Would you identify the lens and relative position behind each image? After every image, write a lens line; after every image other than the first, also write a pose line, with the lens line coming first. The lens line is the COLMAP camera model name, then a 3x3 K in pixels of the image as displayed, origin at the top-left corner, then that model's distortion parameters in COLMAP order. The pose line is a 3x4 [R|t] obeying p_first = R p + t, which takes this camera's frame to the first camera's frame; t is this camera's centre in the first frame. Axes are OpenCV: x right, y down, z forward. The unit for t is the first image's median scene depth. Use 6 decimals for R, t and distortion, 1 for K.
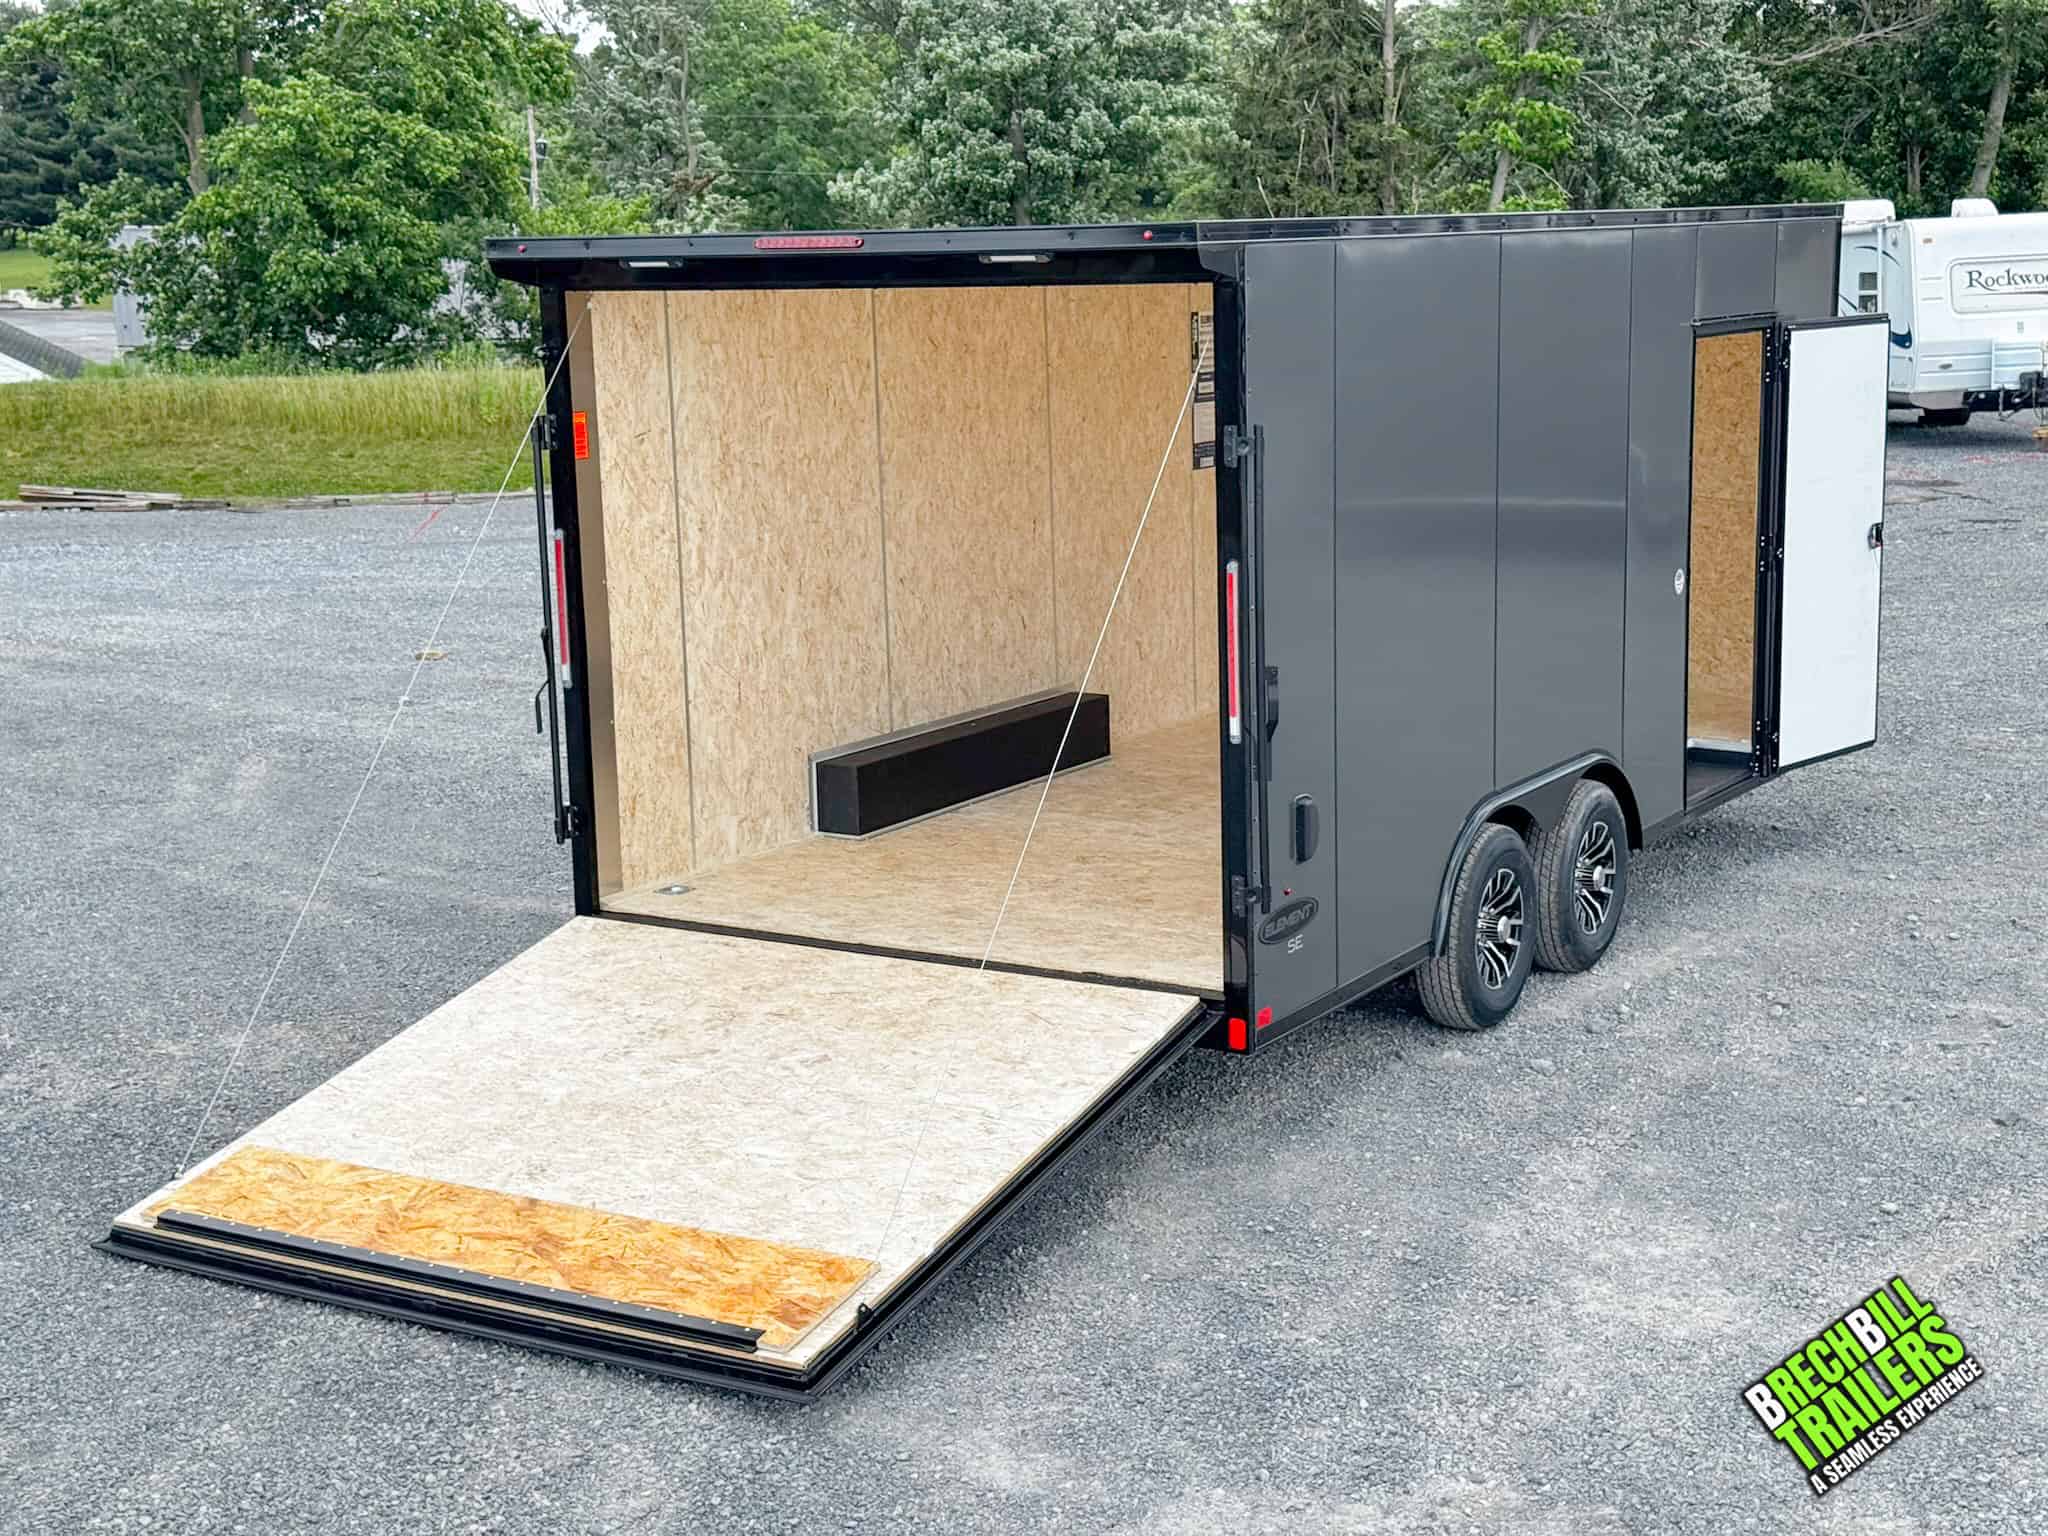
lens RADIAL K [[2843.2, 0, 1024.0], [0, 2843.2, 768.0], [0, 0, 1]] dist [0.118838, 0.040200]
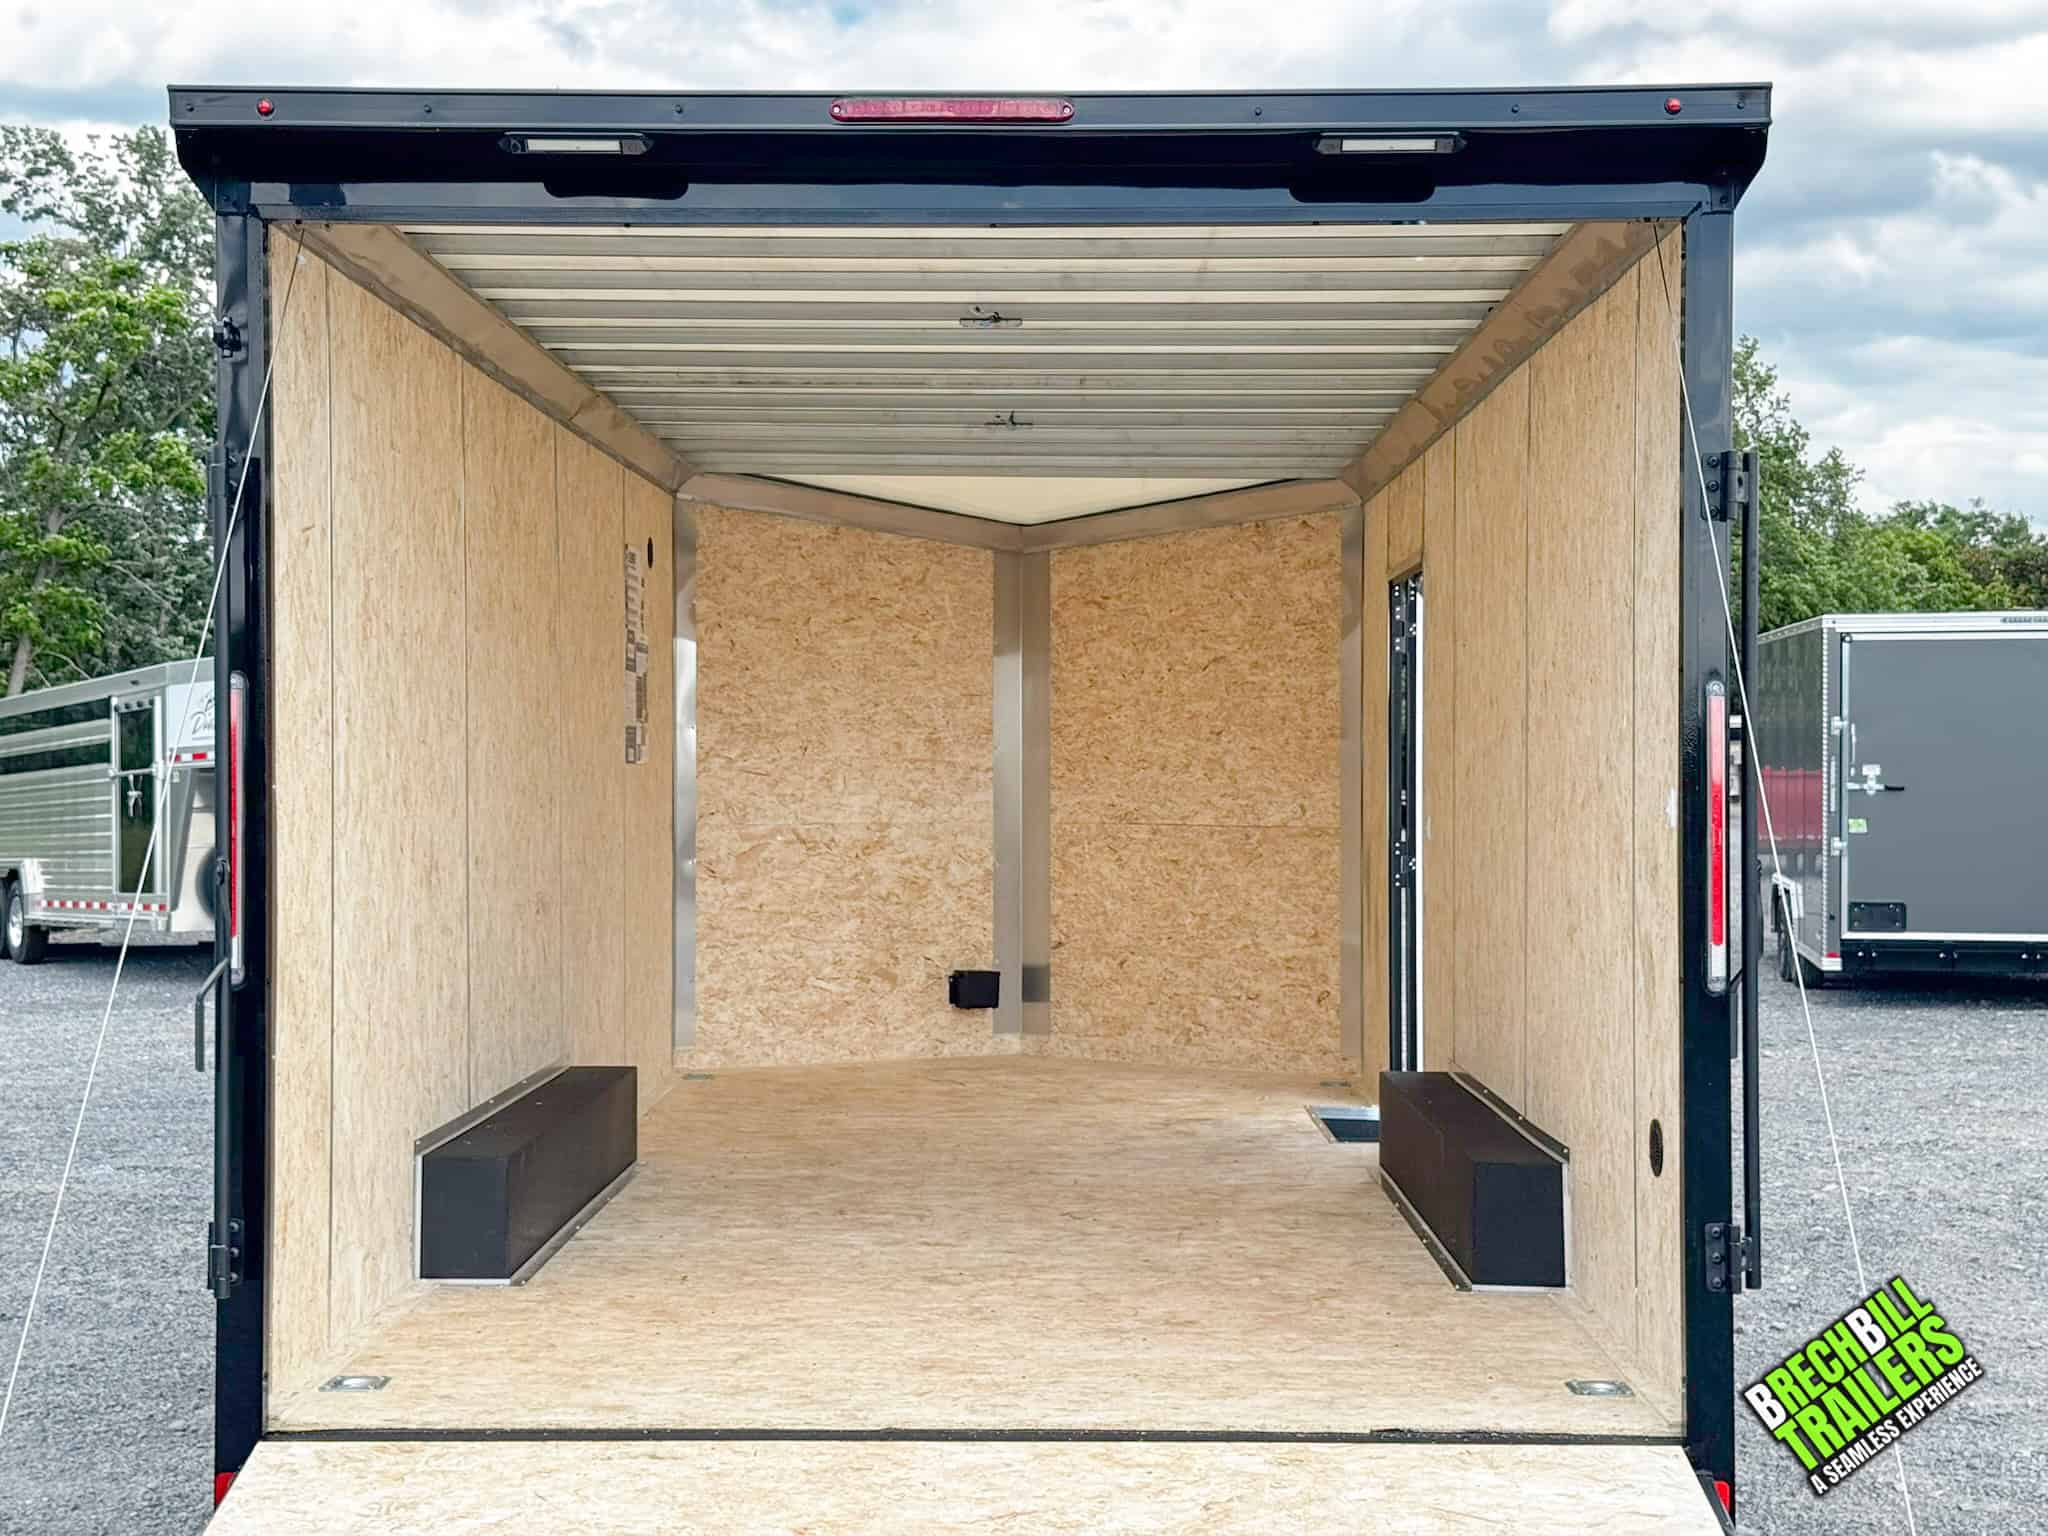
lens RADIAL K [[2860.8, 0, 1009.8], [0, 2860.8, 758.6], [0, 0, 1]] dist [0.176537, -0.386521]
pose [[0.857861, 0.026308, 0.513209, -0.349740], [0.071601, 0.982828, -0.170068, 0.034266], [-0.508870, 0.182641, 0.841245, 0.552387]]
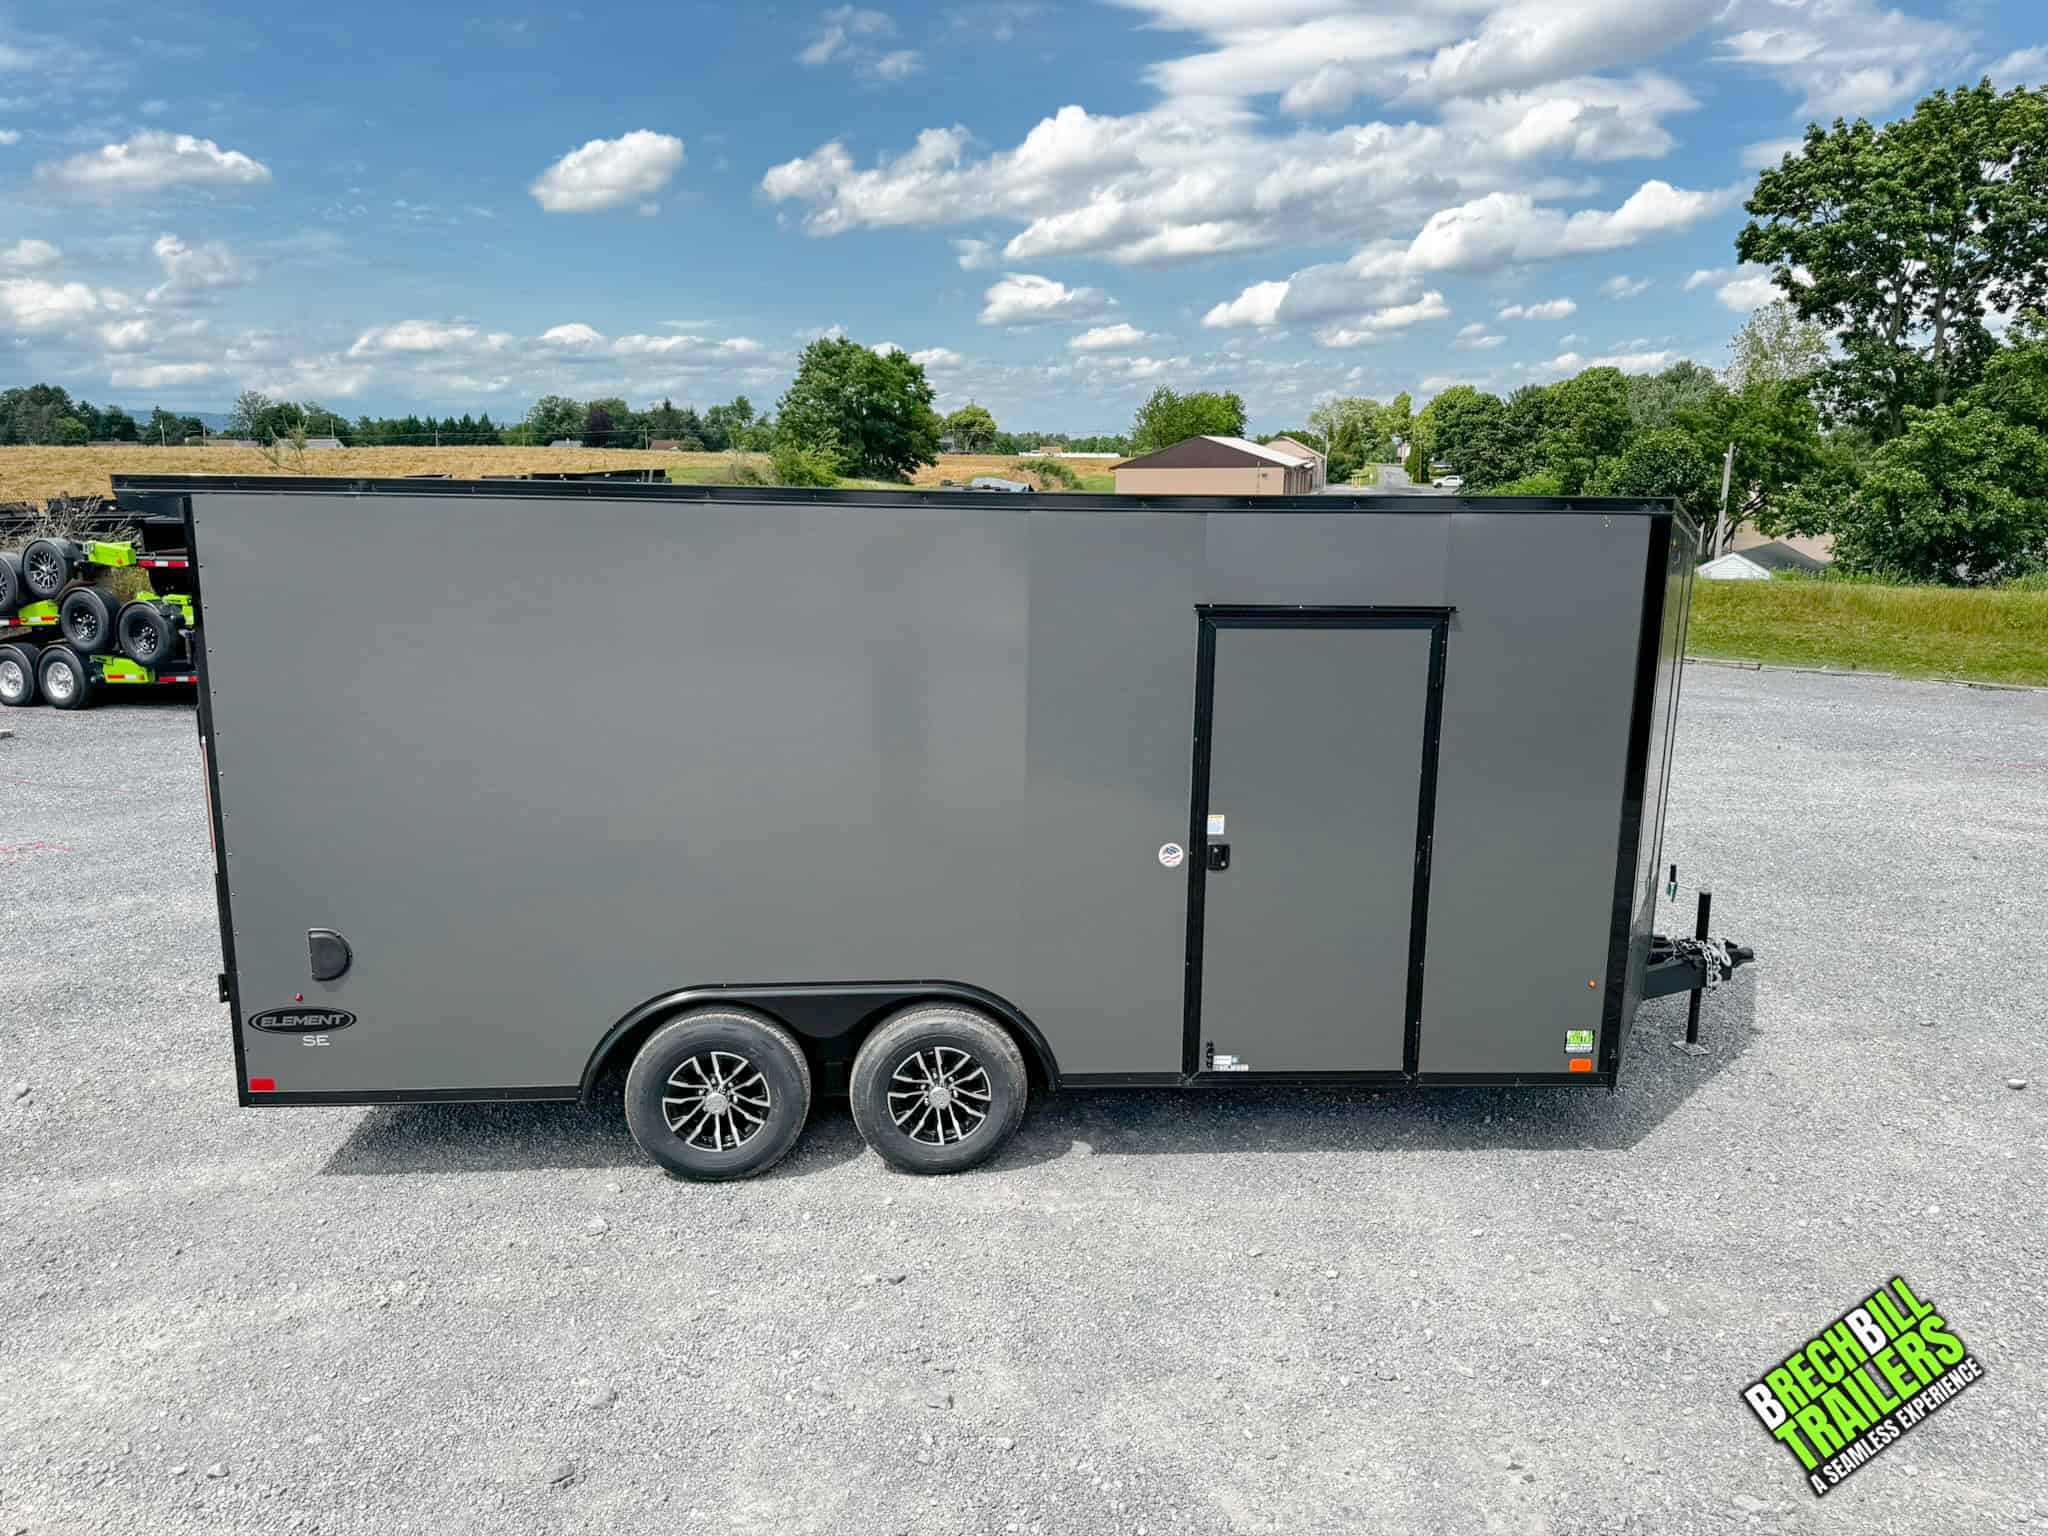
lens RADIAL K [[1432.0, 0, 1024.0], [0, 1432.0, 768.0], [0, 0, 1]] dist [0.169900, -0.350304]
pose [[0.595540, 0.168817, -0.785387, 0.786747], [-0.166241, 0.982405, 0.085110, -0.169202], [0.785937, 0.079877, 0.613126, 0.852008]]
